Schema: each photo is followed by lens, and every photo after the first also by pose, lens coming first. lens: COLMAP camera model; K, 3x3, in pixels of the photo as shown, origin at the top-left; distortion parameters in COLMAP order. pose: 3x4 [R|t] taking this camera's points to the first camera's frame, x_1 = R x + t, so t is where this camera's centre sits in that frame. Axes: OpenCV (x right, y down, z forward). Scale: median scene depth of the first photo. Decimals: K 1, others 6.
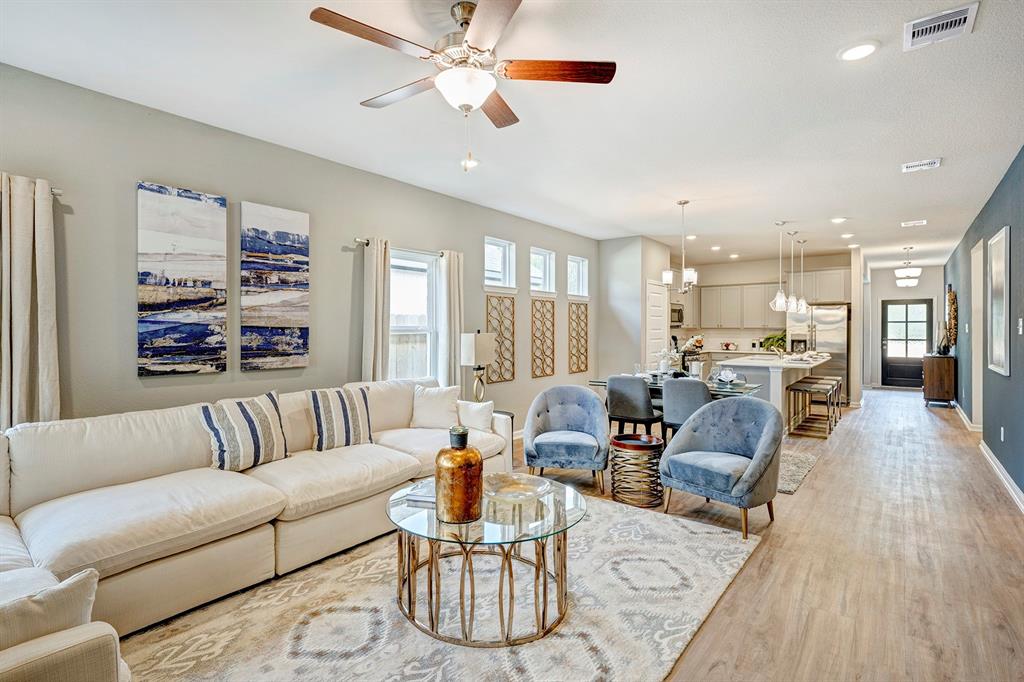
lens RADIAL K [[471.6, 0, 509.0], [0, 471.6, 336.2], [0, 0, 1]] dist [-0.003016, -0.000255]
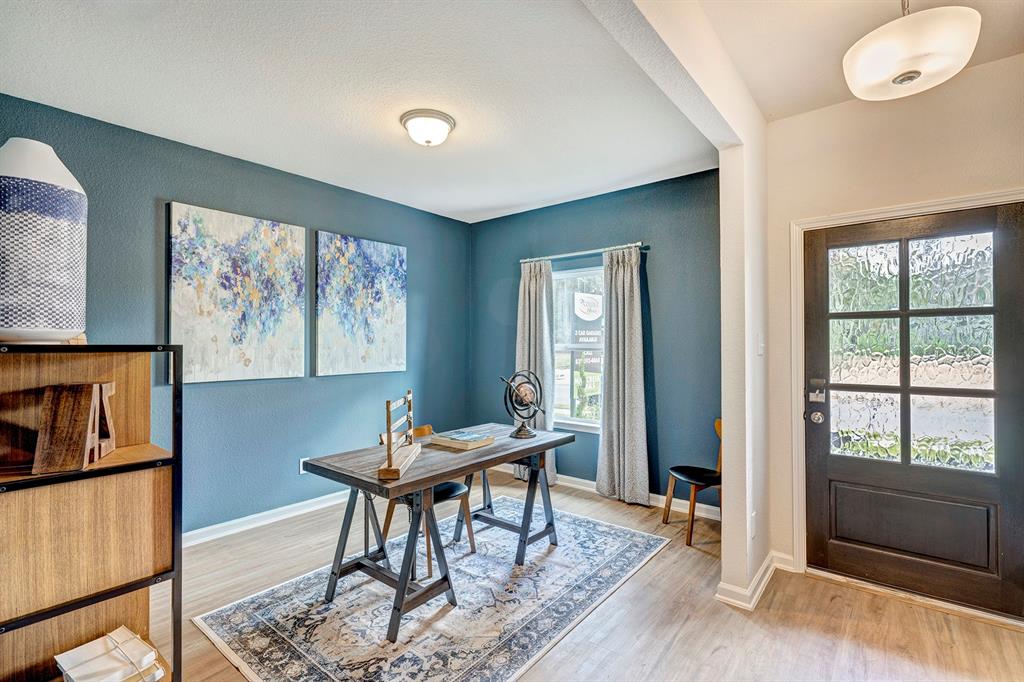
lens RADIAL K [[468.6, 0, 509.0], [0, 468.6, 342.8], [0, 0, 1]] dist [0.002222, 0.000148]
pose [[0.999982, -0.005528, 0.002533, 0.721791], [0.005560, 0.999900, -0.012972, -0.015398], [-0.002461, 0.012986, 0.999913, 0.855278]]
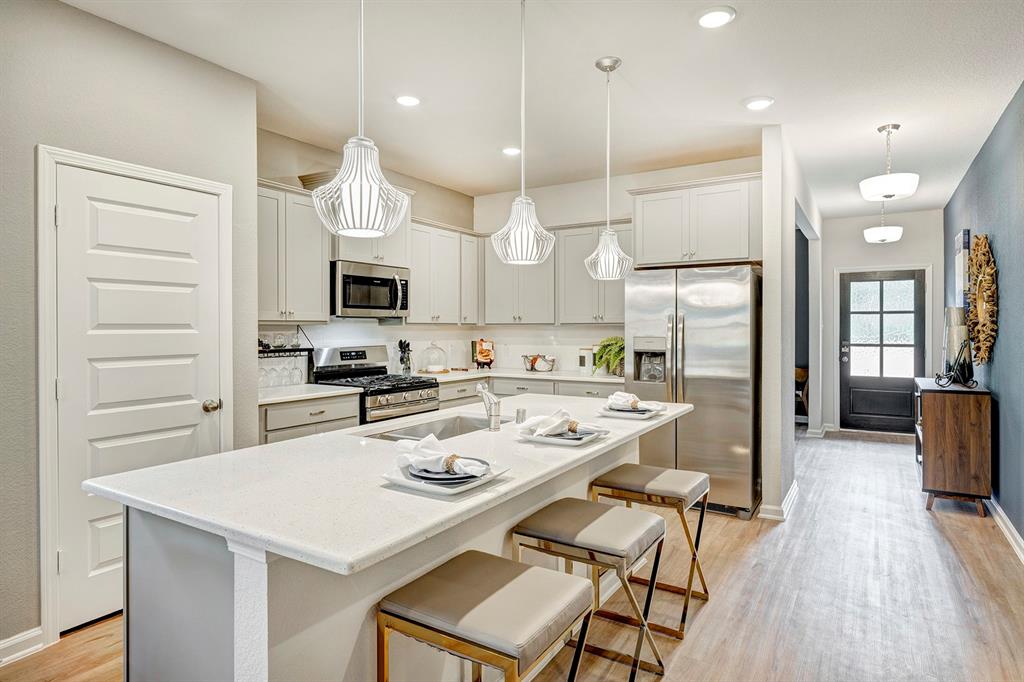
lens RADIAL K [[580.8, 0, 515.9], [0, 580.8, 334.4], [0, 0, 1]] dist [0.004622, 0.000574]
pose [[0.989382, -0.003620, 0.145293, 0.362355], [0.004054, 0.999988, -0.002688, -0.005276], [-0.145282, 0.003248, 0.989385, 0.436146]]
